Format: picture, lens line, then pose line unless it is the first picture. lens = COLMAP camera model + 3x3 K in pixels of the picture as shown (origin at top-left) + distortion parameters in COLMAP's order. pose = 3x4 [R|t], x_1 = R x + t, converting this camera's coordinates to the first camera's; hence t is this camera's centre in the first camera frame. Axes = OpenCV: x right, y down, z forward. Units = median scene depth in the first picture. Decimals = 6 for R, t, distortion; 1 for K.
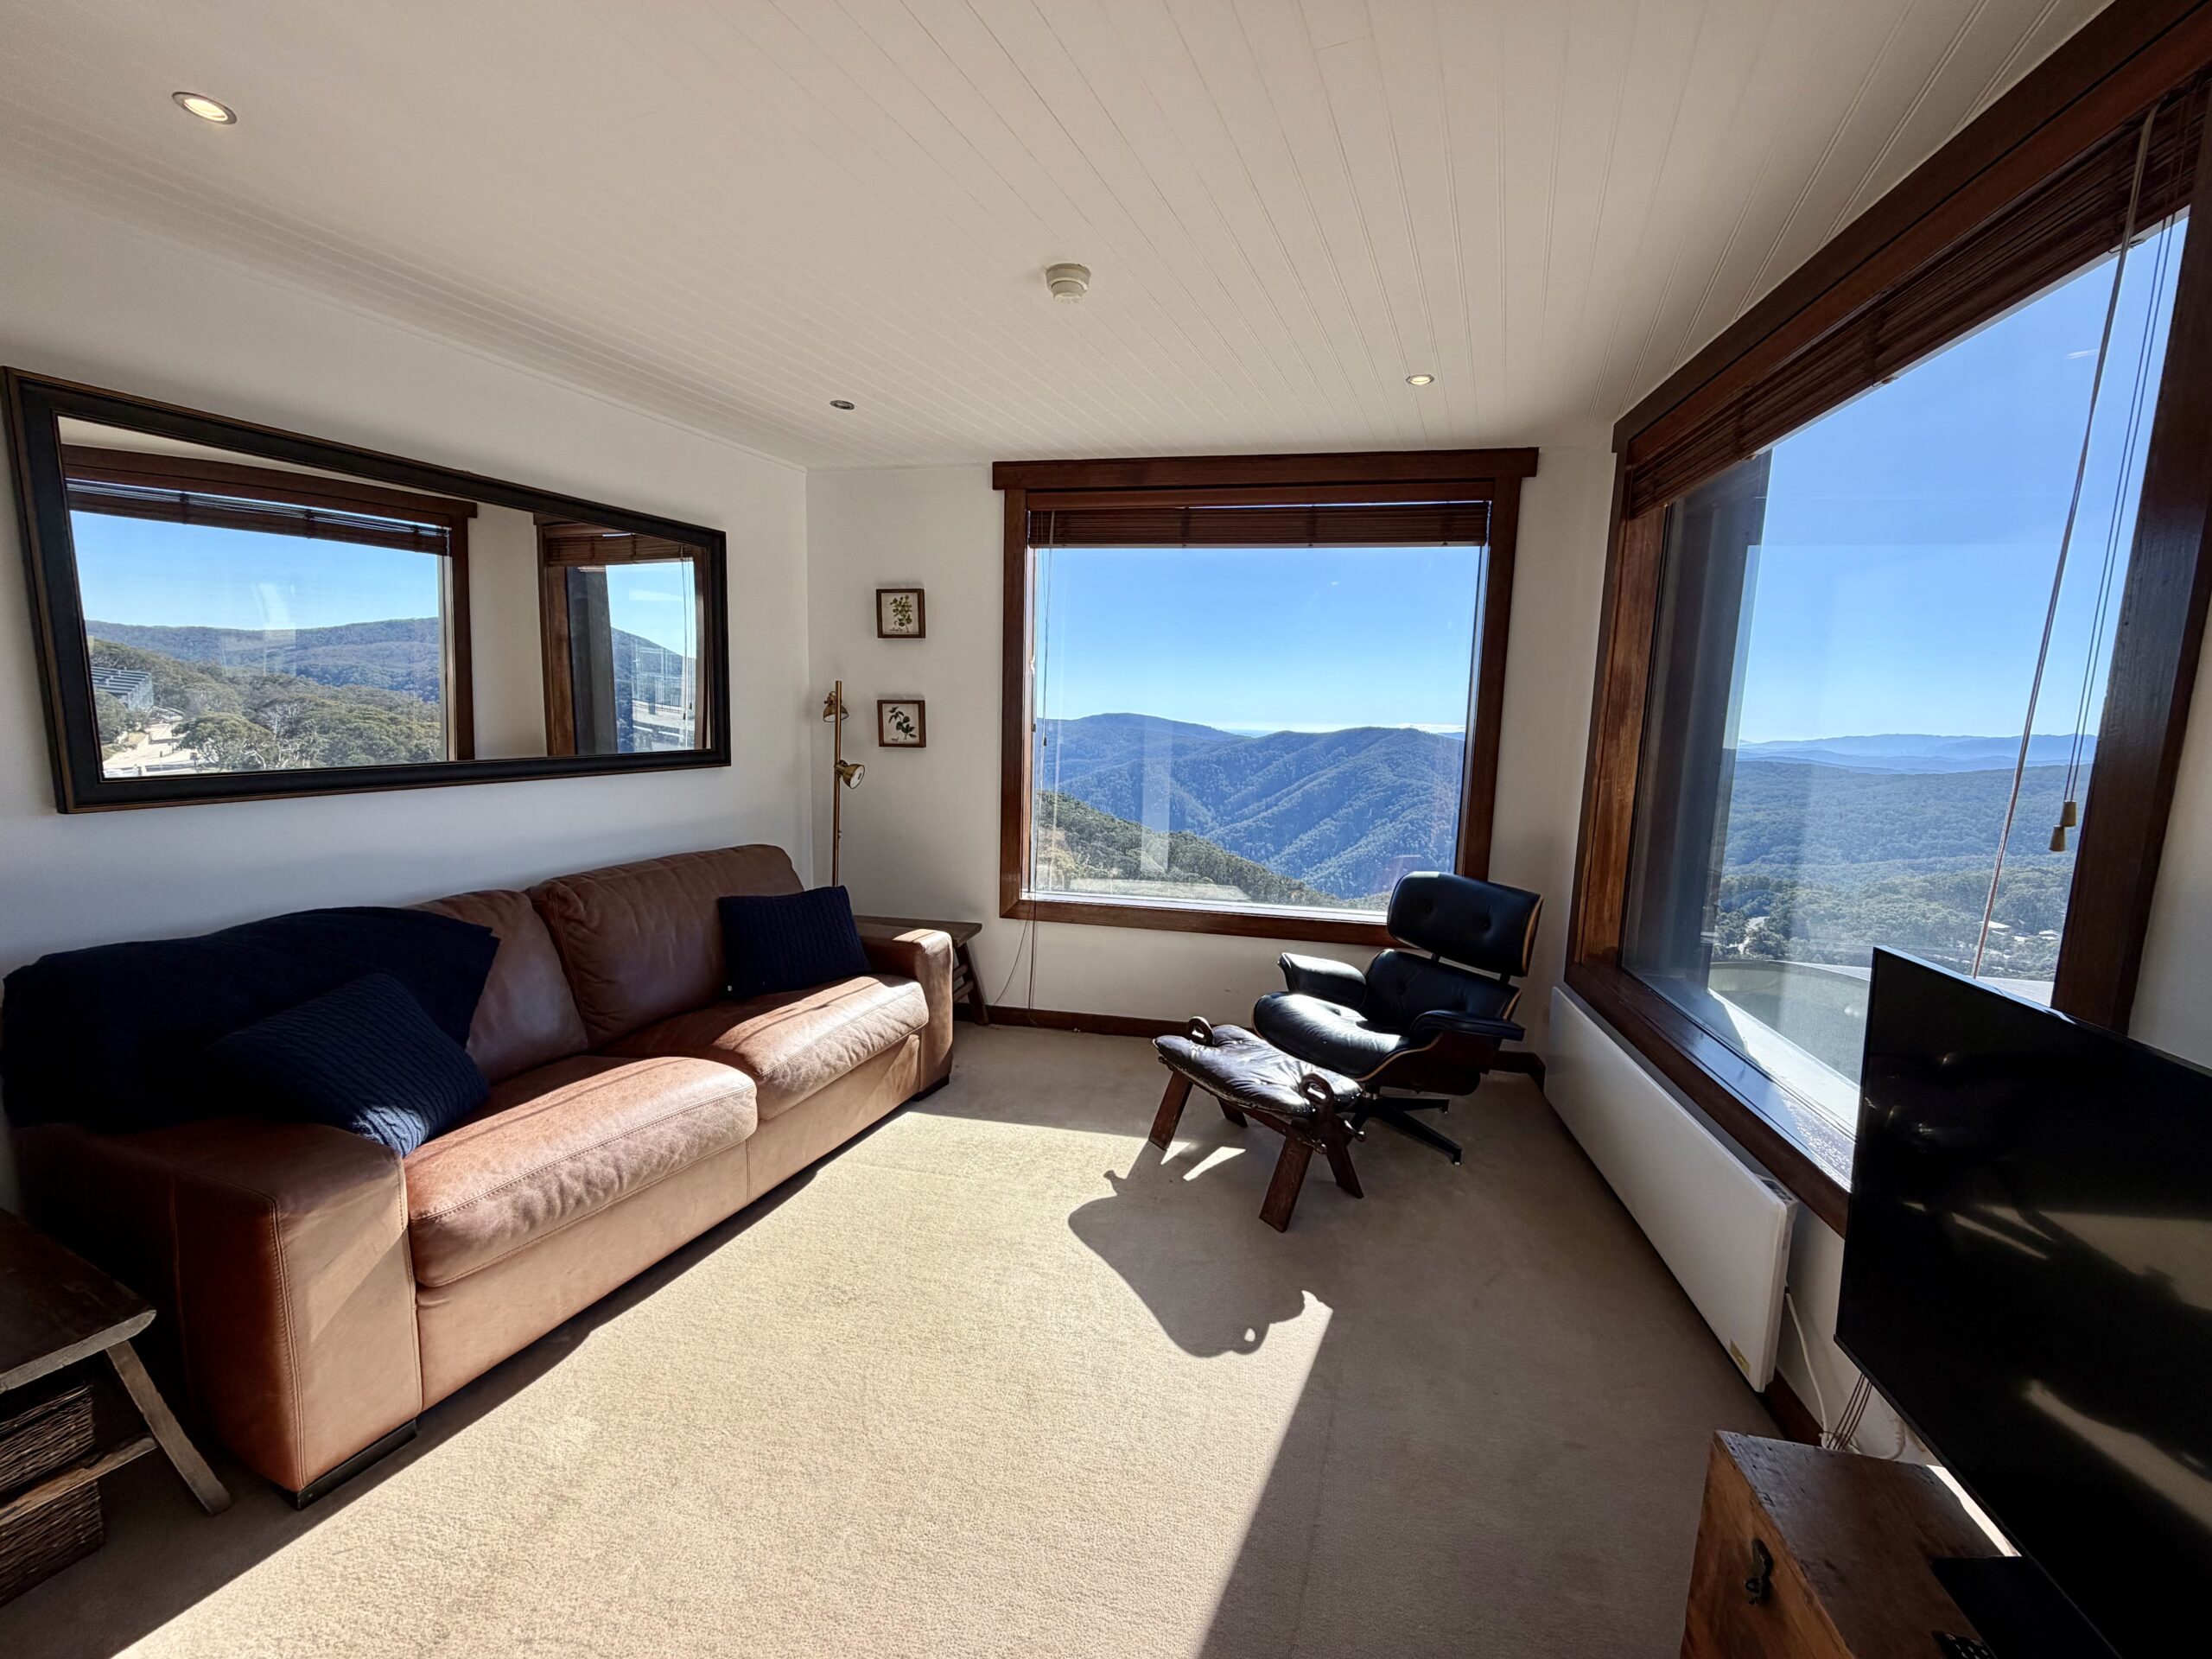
lens RADIAL K [[881.4, 0, 1100.6], [0, 881.4, 822.2], [0, 0, 1]] dist [0.030536, 0.000033]
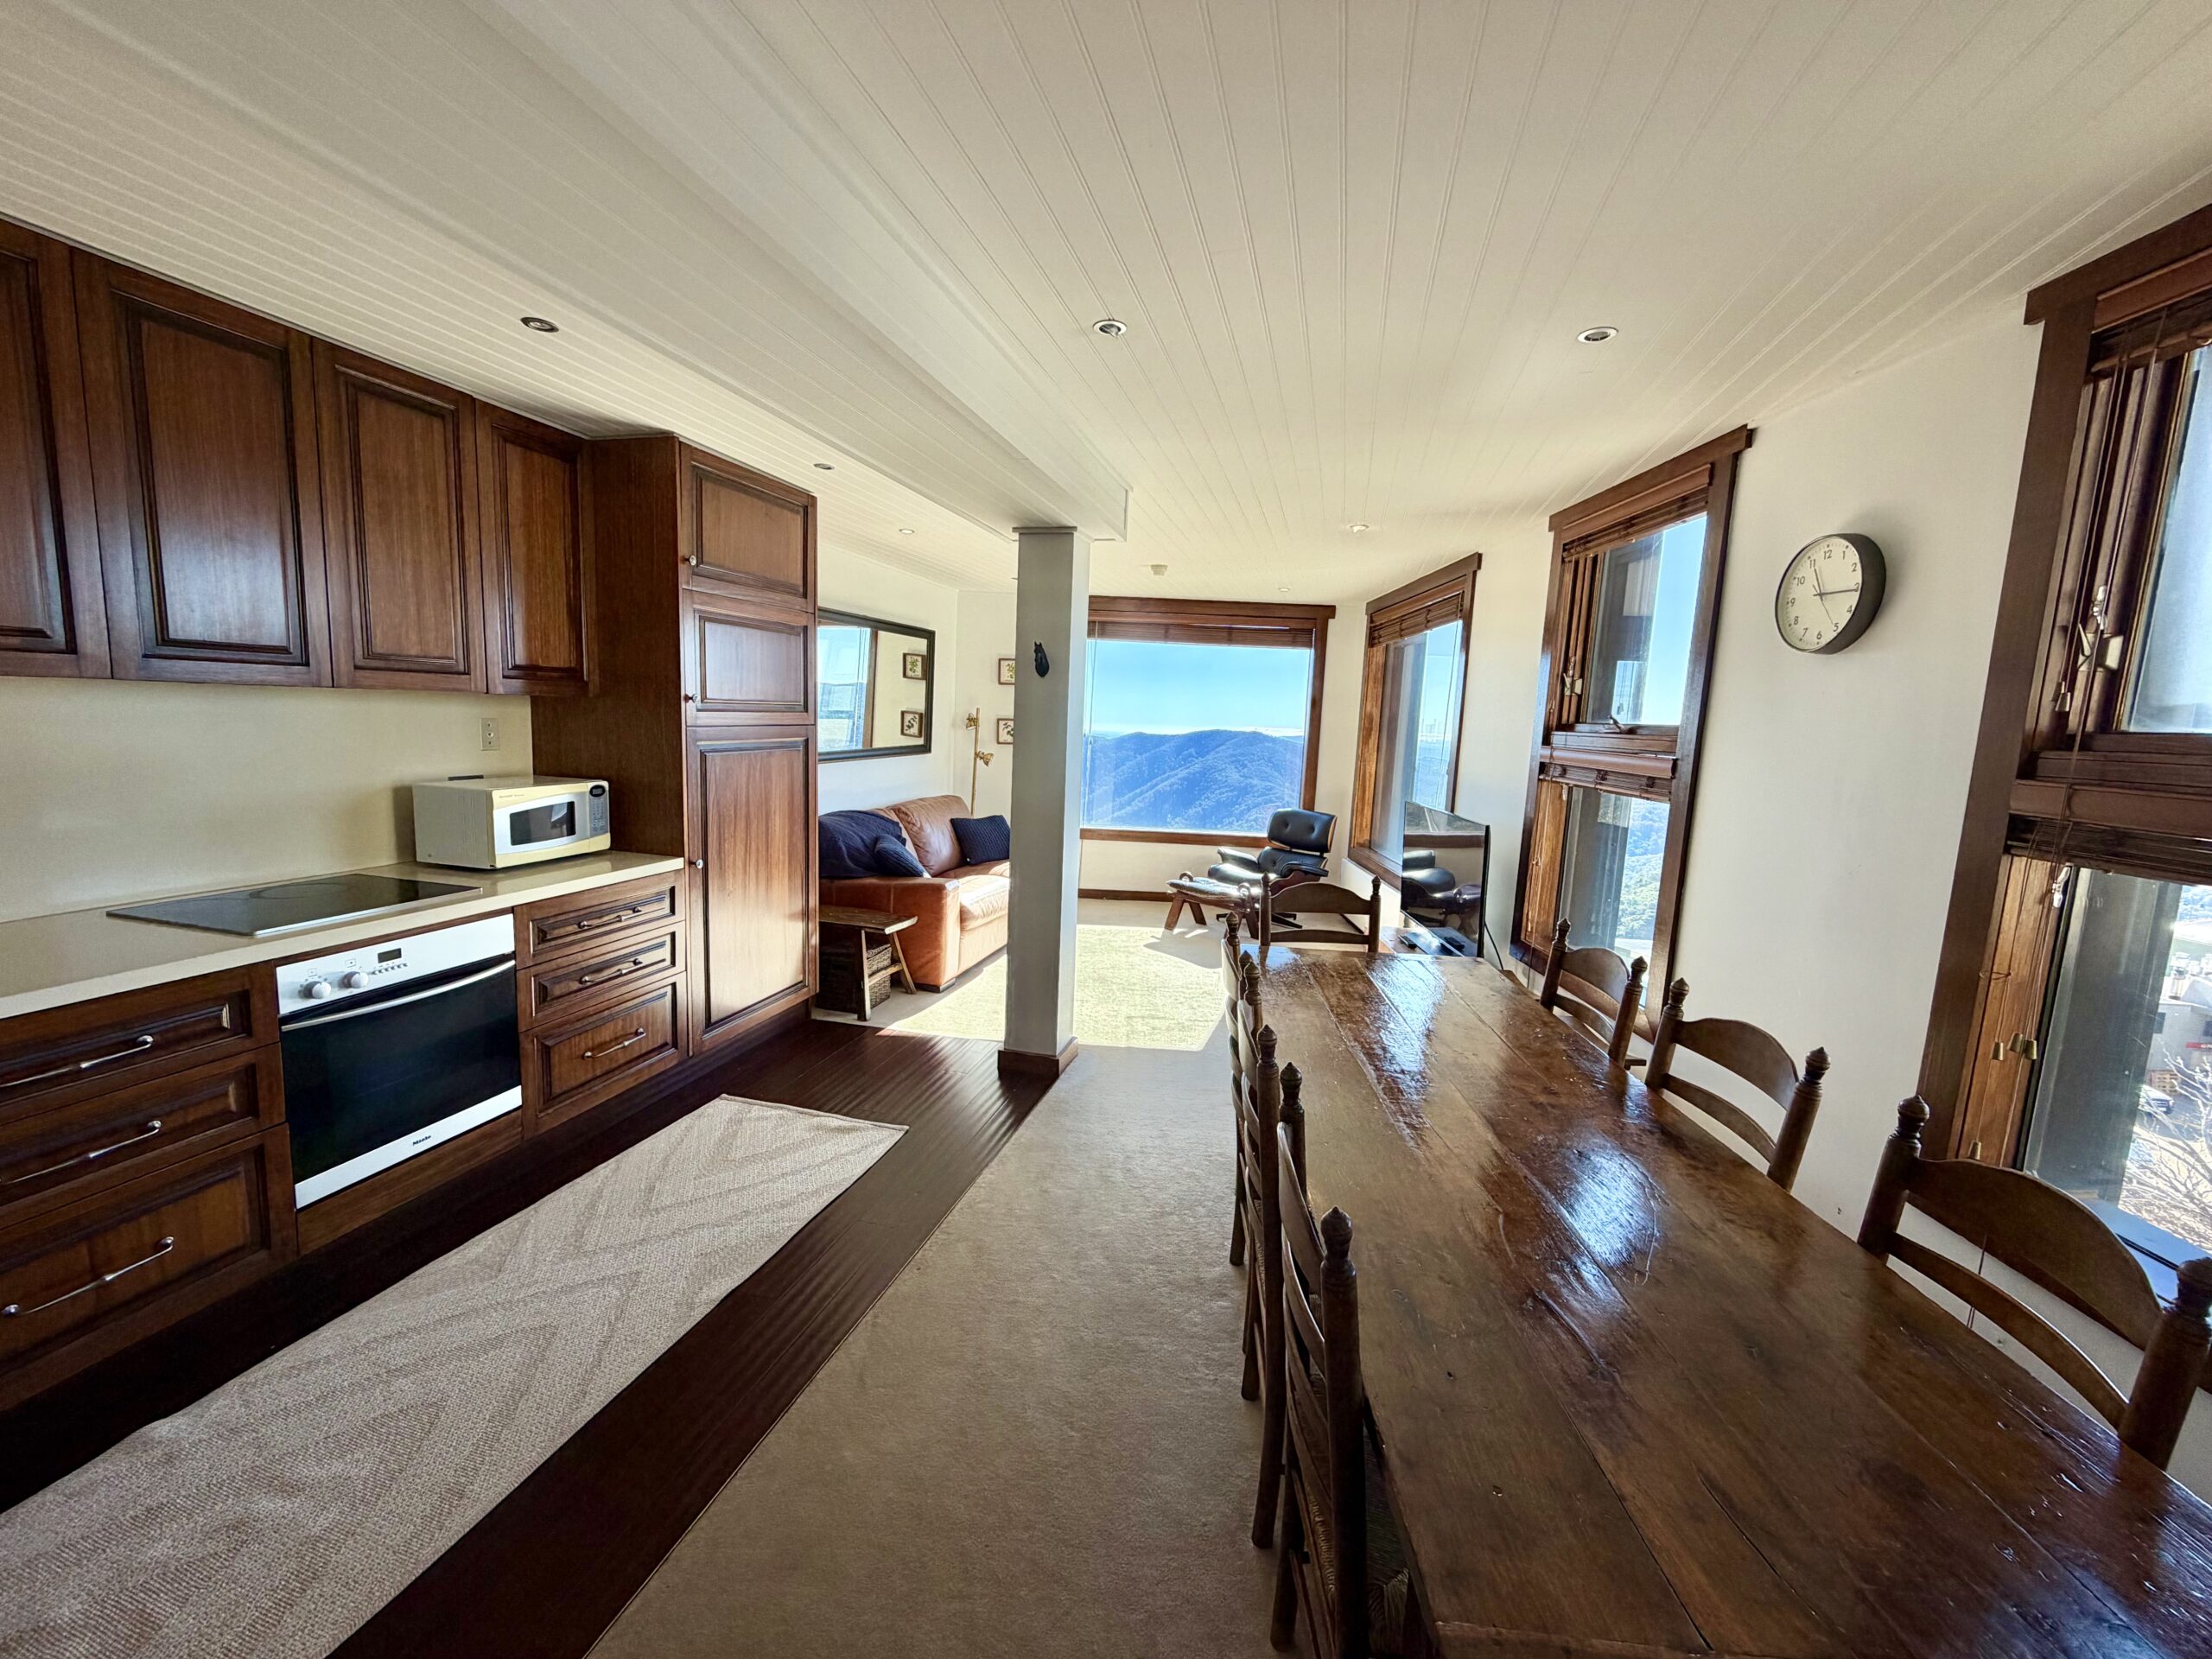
lens RADIAL K [[881.8, 0, 1096.6], [0, 881.8, 828.1], [0, 0, 1]] dist [-0.000708, 0.000051]
pose [[0.987315, -0.005967, 0.158662, -0.432411], [0.004901, 0.999963, 0.007105, 0.095178], [-0.158699, -0.006237, 0.987307, -1.047704]]
